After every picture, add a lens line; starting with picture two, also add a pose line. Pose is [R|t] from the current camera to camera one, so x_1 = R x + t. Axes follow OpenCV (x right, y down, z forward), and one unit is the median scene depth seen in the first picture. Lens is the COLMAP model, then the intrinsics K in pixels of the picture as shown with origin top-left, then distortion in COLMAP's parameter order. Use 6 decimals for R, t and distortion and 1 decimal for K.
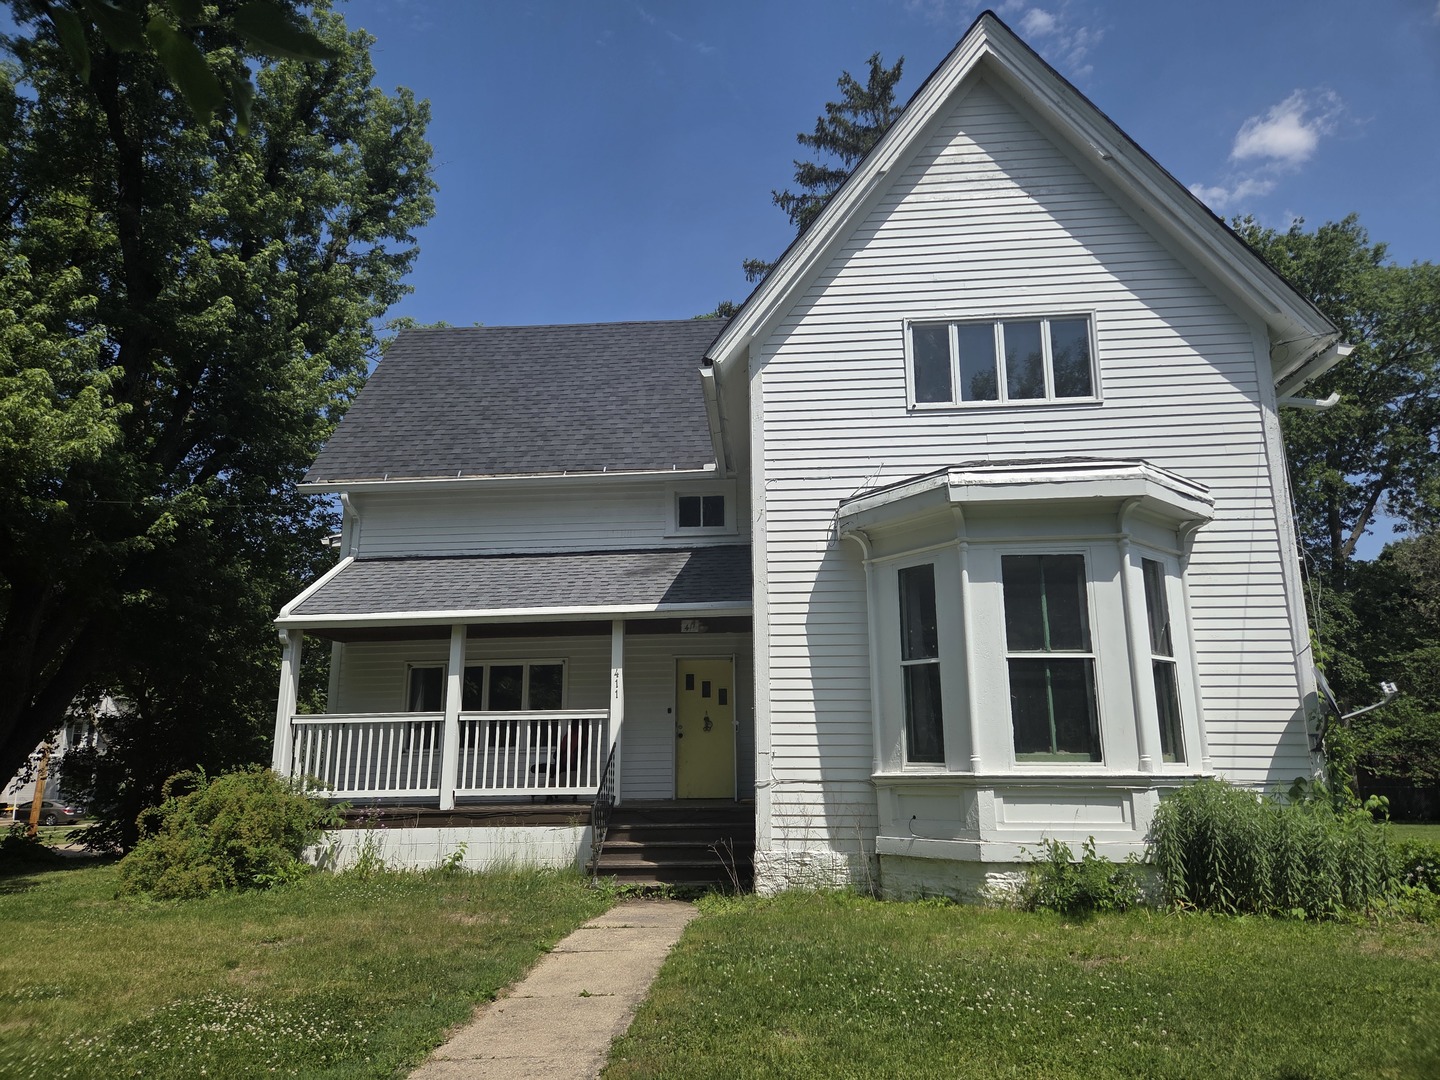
lens RADIAL K [[966.3, 0, 720.8], [0, 966.3, 550.7], [0, 0, 1]] dist [0.059387, -0.000938]
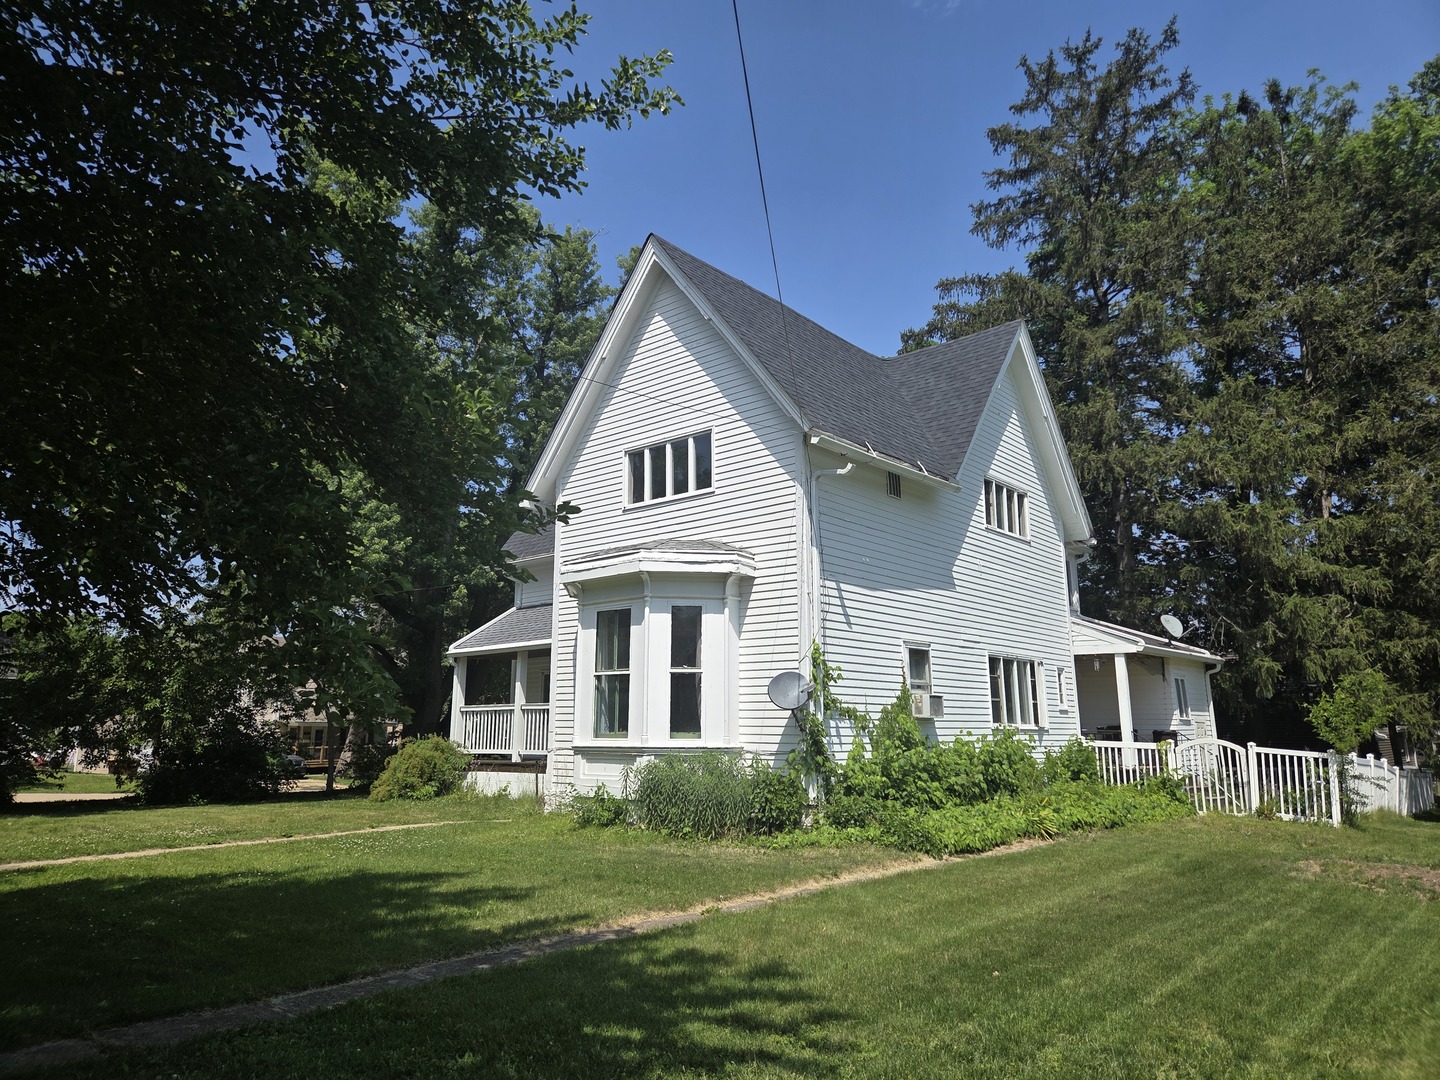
lens RADIAL K [[966.3, 0, 720.8], [0, 966.3, 550.7], [0, 0, 1]] dist [0.059387, -0.000938]
pose [[0.810605, -0.099026, -0.577160, 1.183596], [0.117806, 0.993024, -0.004922, -0.054970], [0.573621, -0.064003, 0.816616, -0.169299]]
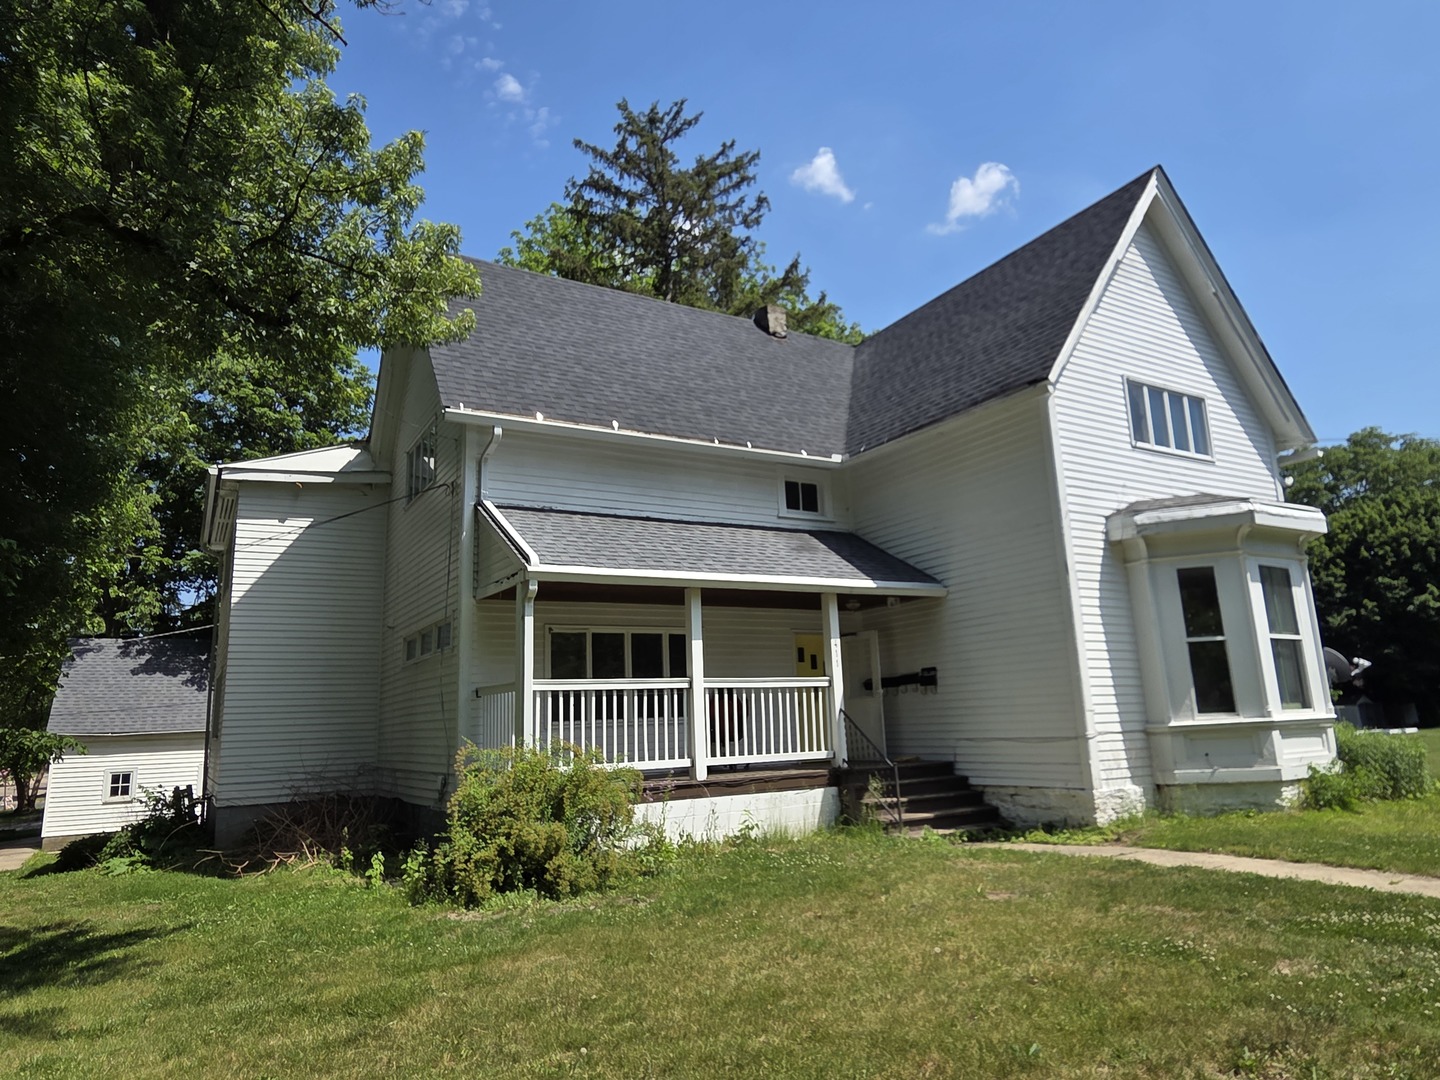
lens RADIAL K [[925.3, 0, 720.0], [0, 925.3, 540.0], [0, 0, 1]] dist [-0.000303, -0.001770]
pose [[0.818847, 0.094384, 0.566199, -0.938575], [-0.089092, 0.995333, -0.037074, 0.074485], [-0.567056, -0.020085, 0.823435, 0.288815]]
